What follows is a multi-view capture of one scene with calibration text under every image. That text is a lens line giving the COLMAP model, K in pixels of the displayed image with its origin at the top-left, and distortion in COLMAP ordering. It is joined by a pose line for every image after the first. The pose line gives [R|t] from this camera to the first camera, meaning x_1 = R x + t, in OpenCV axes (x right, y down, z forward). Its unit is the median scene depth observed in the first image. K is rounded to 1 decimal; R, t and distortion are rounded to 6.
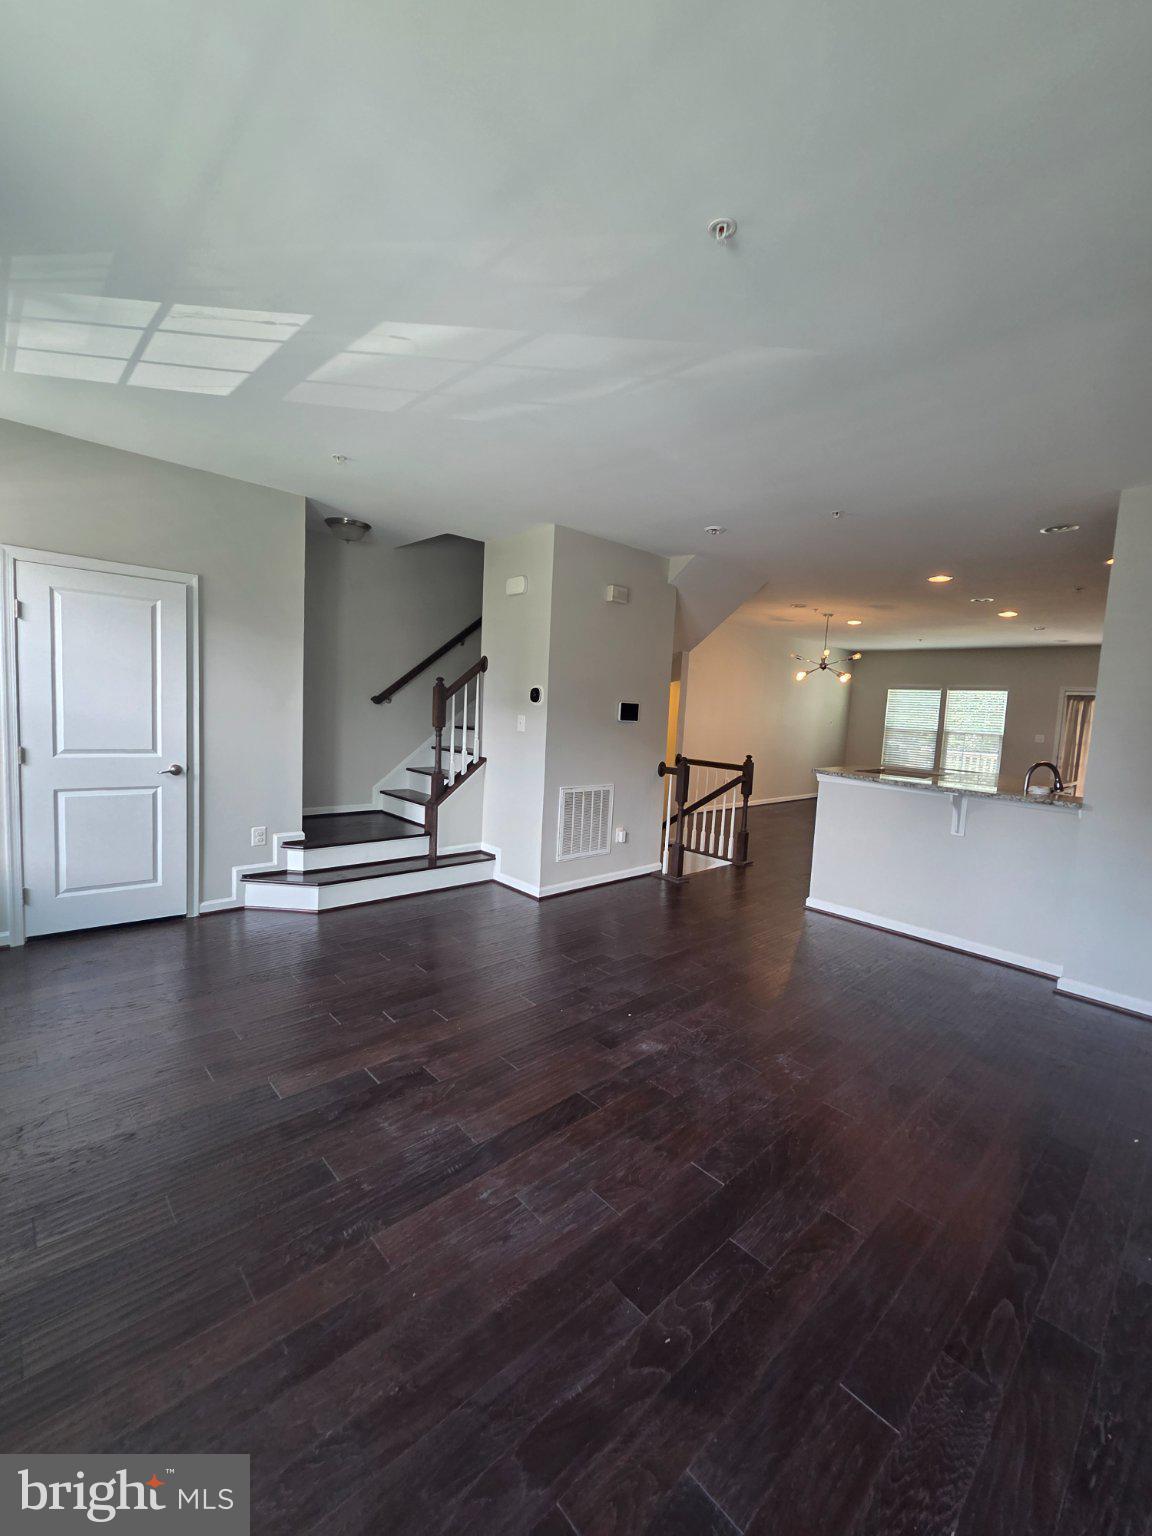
lens RADIAL K [[626.3, 0, 580.8], [0, 626.3, 768.3], [0, 0, 1]] dist [0.003117, -0.000377]
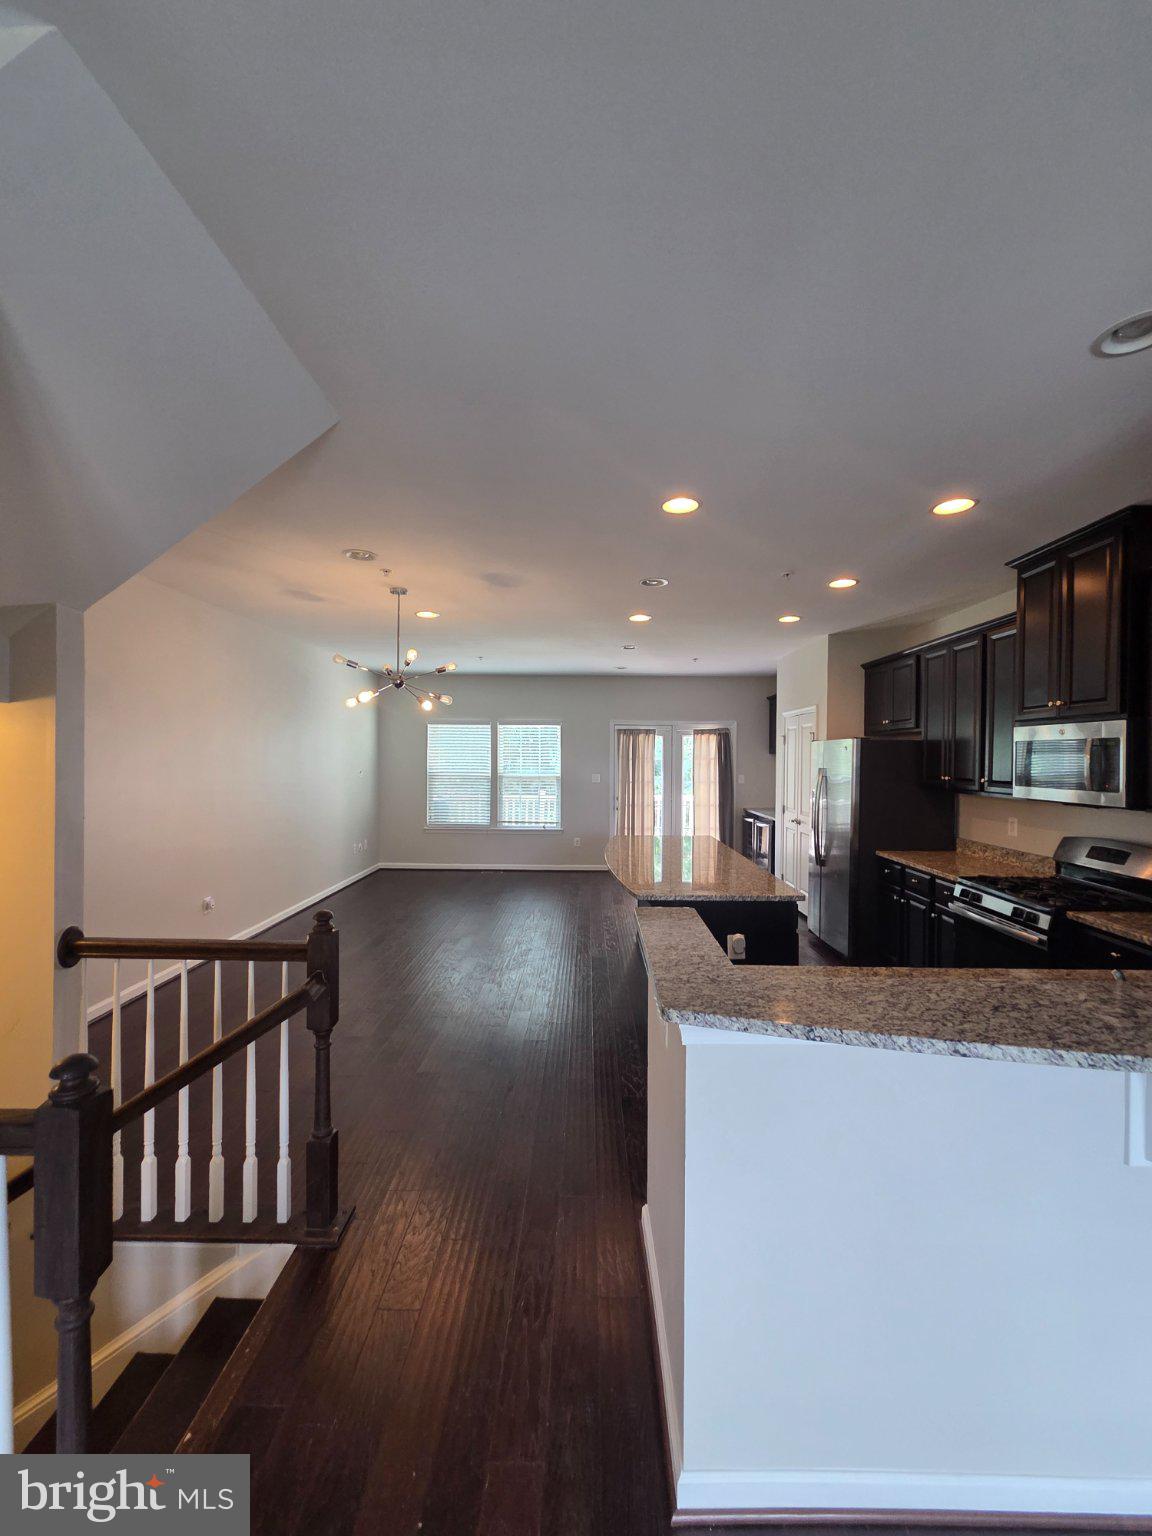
lens RADIAL K [[626.3, 0, 580.8], [0, 626.3, 768.3], [0, 0, 1]] dist [0.003117, -0.000377]
pose [[0.686498, -0.056428, 0.724939, 0.077587], [0.098829, 0.994974, -0.016141, -0.050909], [-0.720385, 0.082725, 0.688624, 0.420337]]
